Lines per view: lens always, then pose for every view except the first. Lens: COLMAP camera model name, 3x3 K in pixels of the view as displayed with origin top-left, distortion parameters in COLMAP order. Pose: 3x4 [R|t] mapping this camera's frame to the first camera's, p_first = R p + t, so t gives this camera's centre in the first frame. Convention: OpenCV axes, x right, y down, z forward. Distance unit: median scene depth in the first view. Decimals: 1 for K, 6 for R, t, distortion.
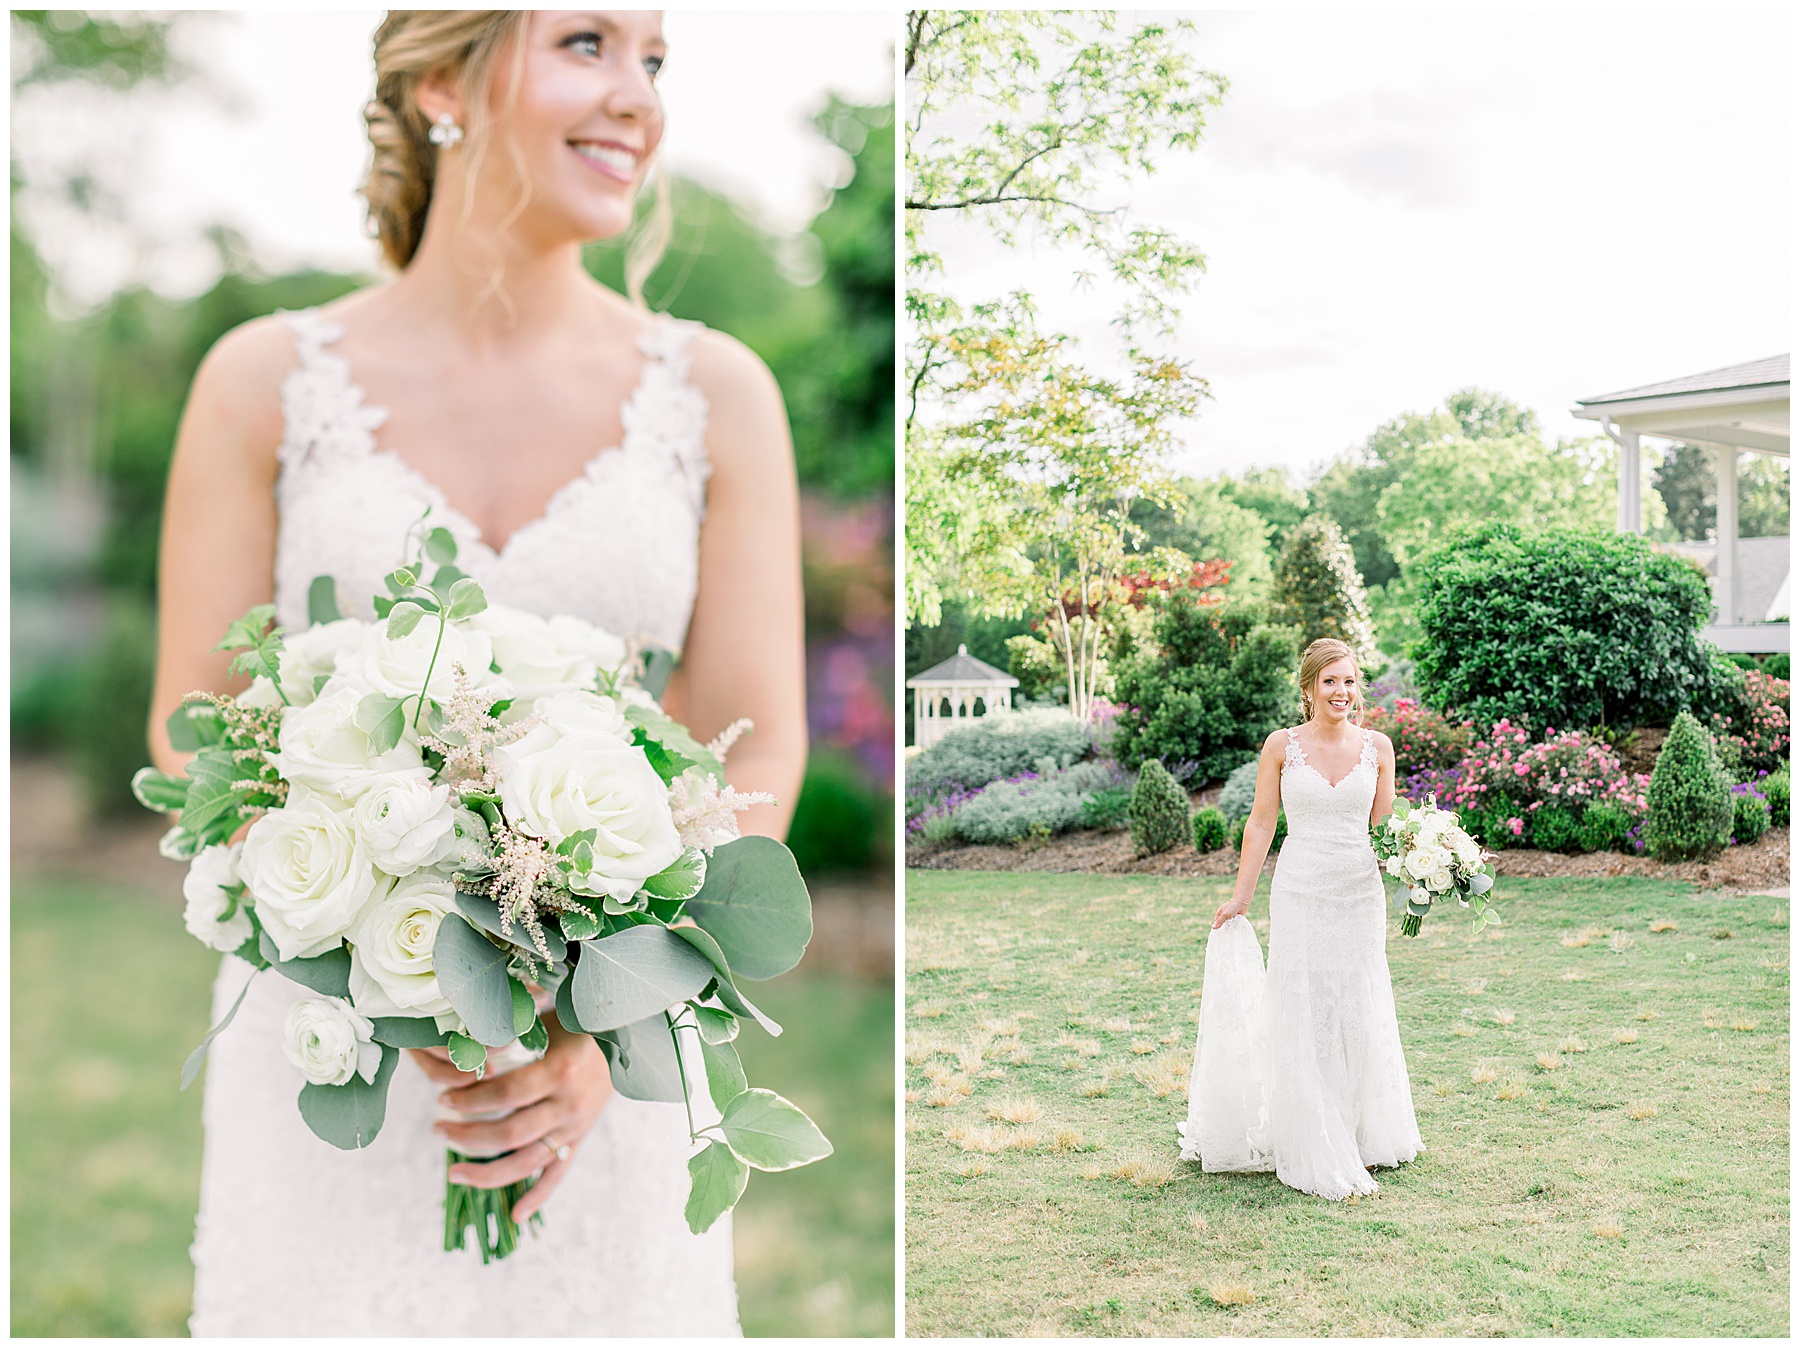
lens RADIAL K [[2461.4, 0, 1384.6], [0, 2461.4, 623.5], [0, 0, 1]] dist [0.035750, -0.005305]
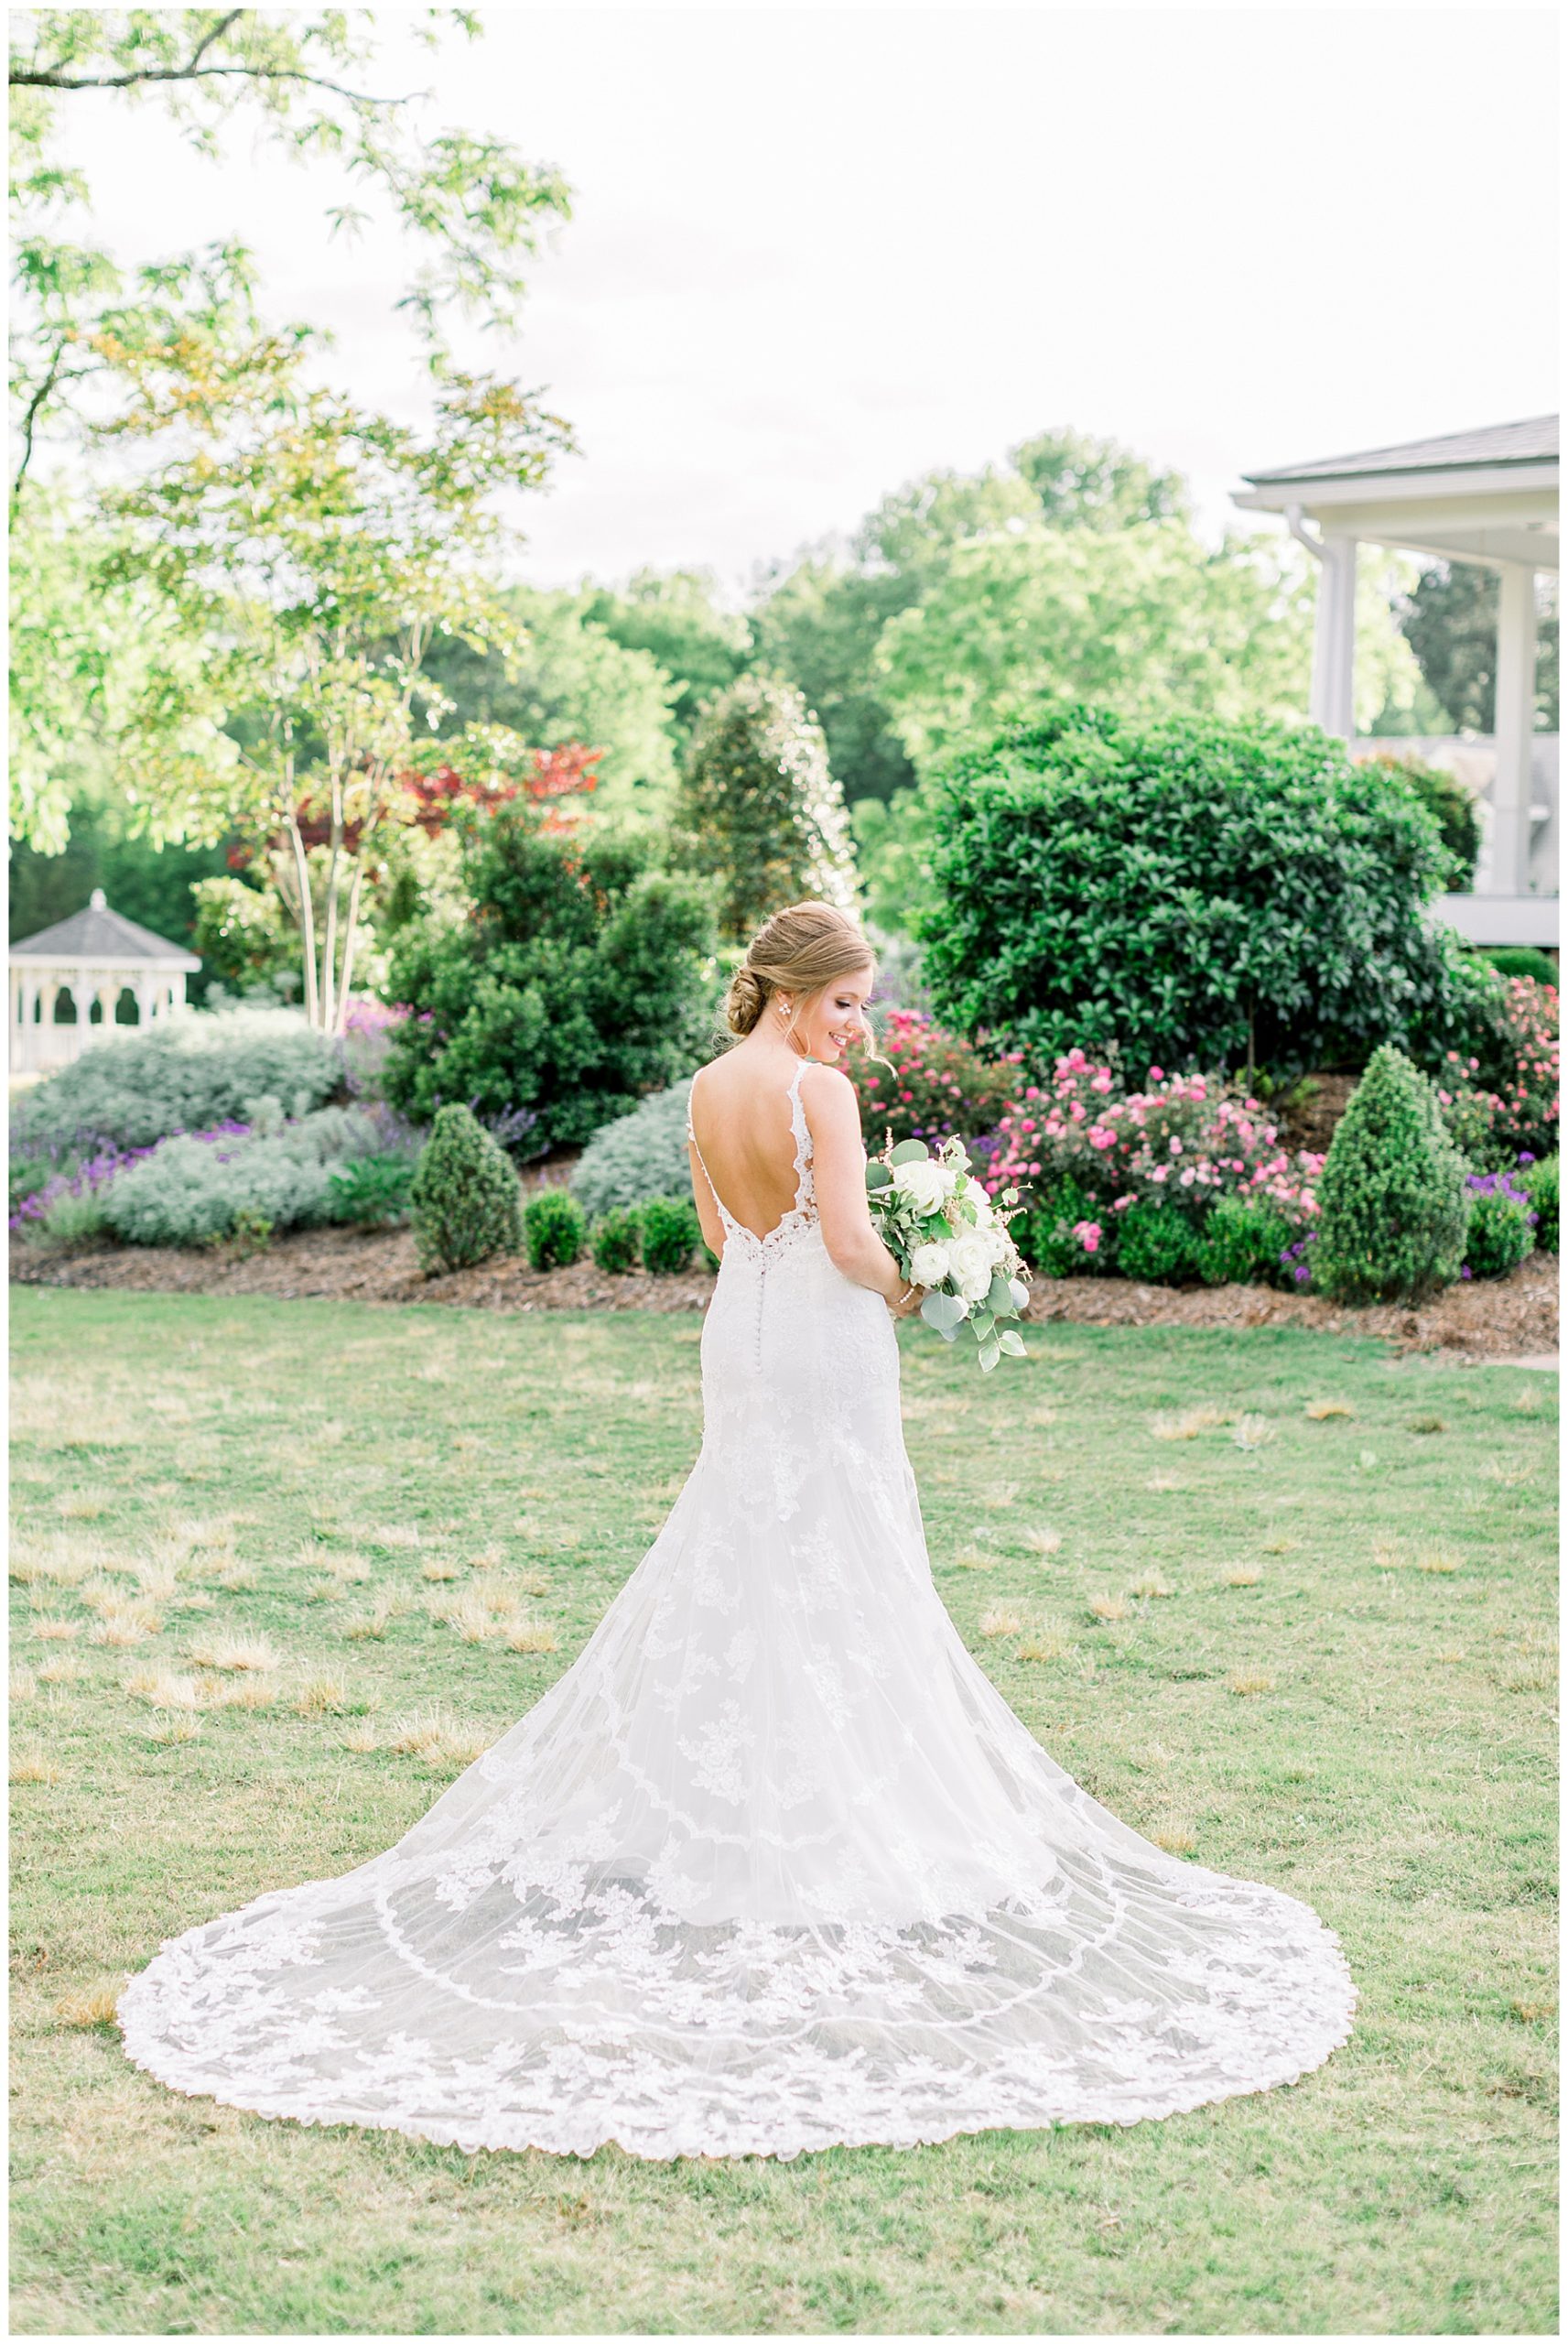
lens RADIAL K [[4885.0, 0, 792.5], [0, 4885.0, 1069.1], [0, 0, 1]] dist [0.021180, -0.032770]
pose [[0.999365, 0.029354, -0.020202, 0.005205], [-0.028501, 0.998740, 0.041304, -0.001378], [0.021389, -0.040702, 0.998942, -0.113469]]
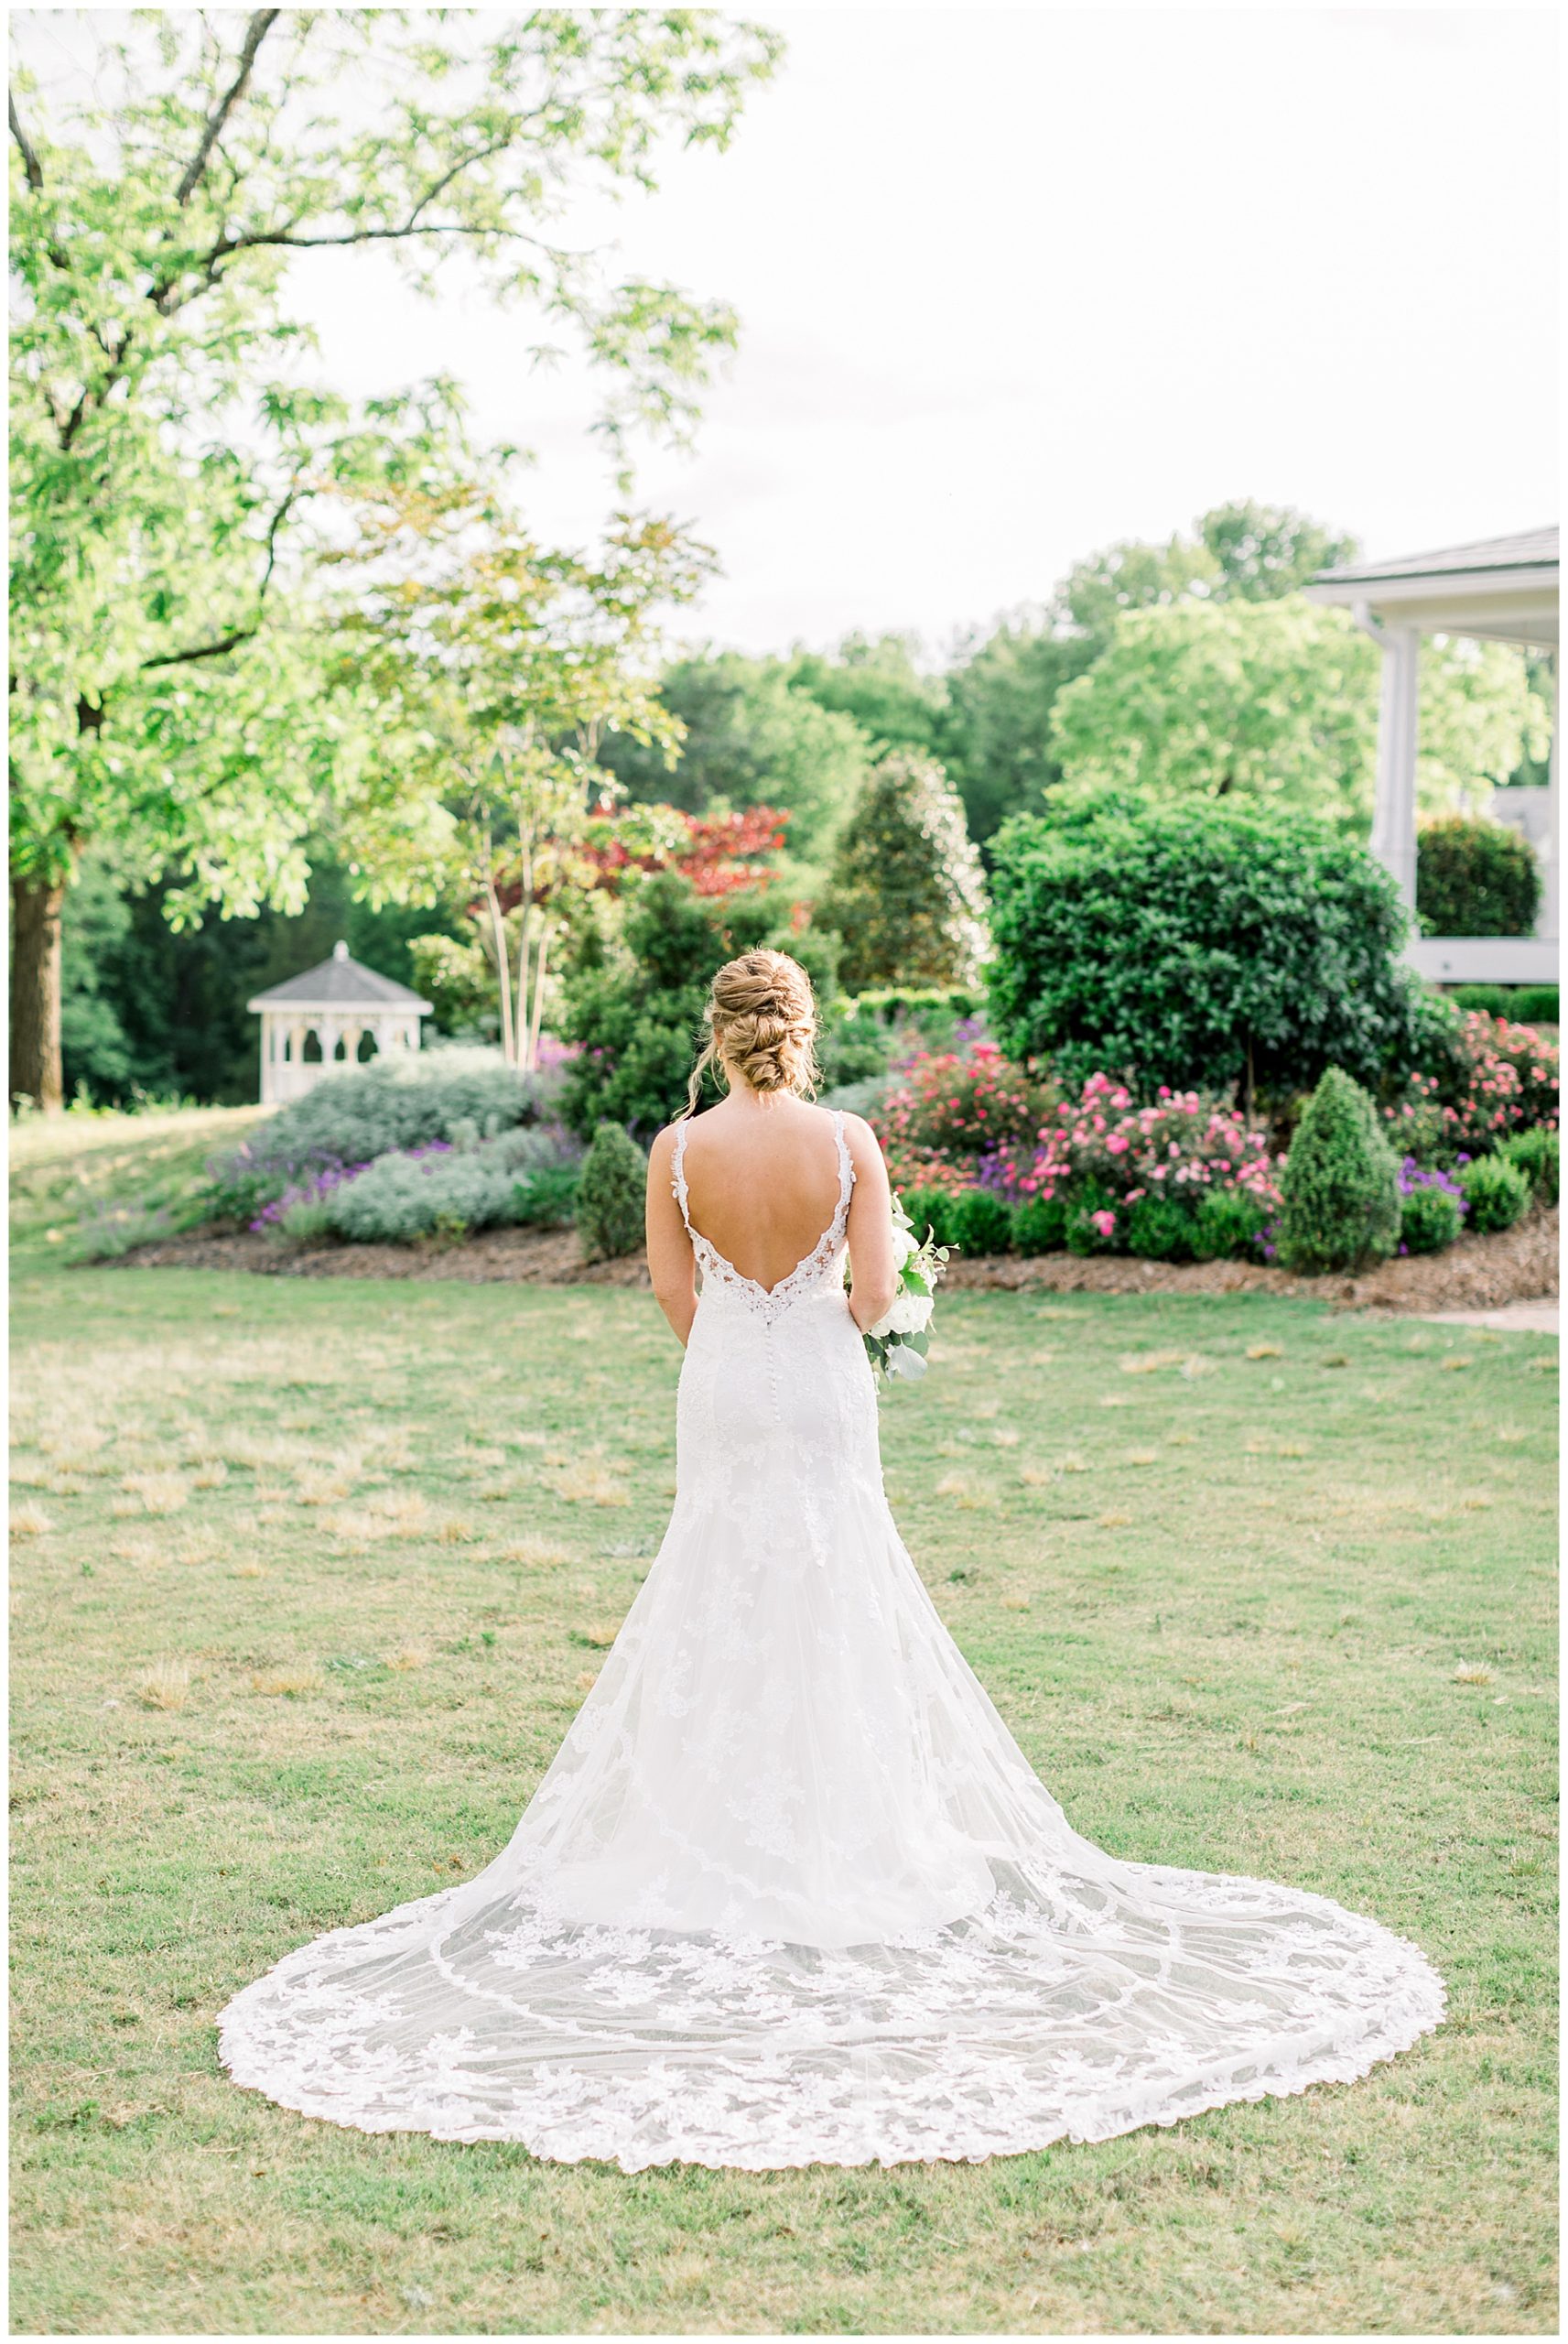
lens RADIAL K [[5182.8, 0, 783.7], [0, 5182.8, 1174.5], [0, 0, 1]] dist [0.003561, -0.088690]
pose [[0.996289, 0.023050, -0.082923, 0.071013], [-0.018519, 0.998314, 0.055006, -0.010835], [0.084051, -0.053266, 0.995037, -0.422634]]
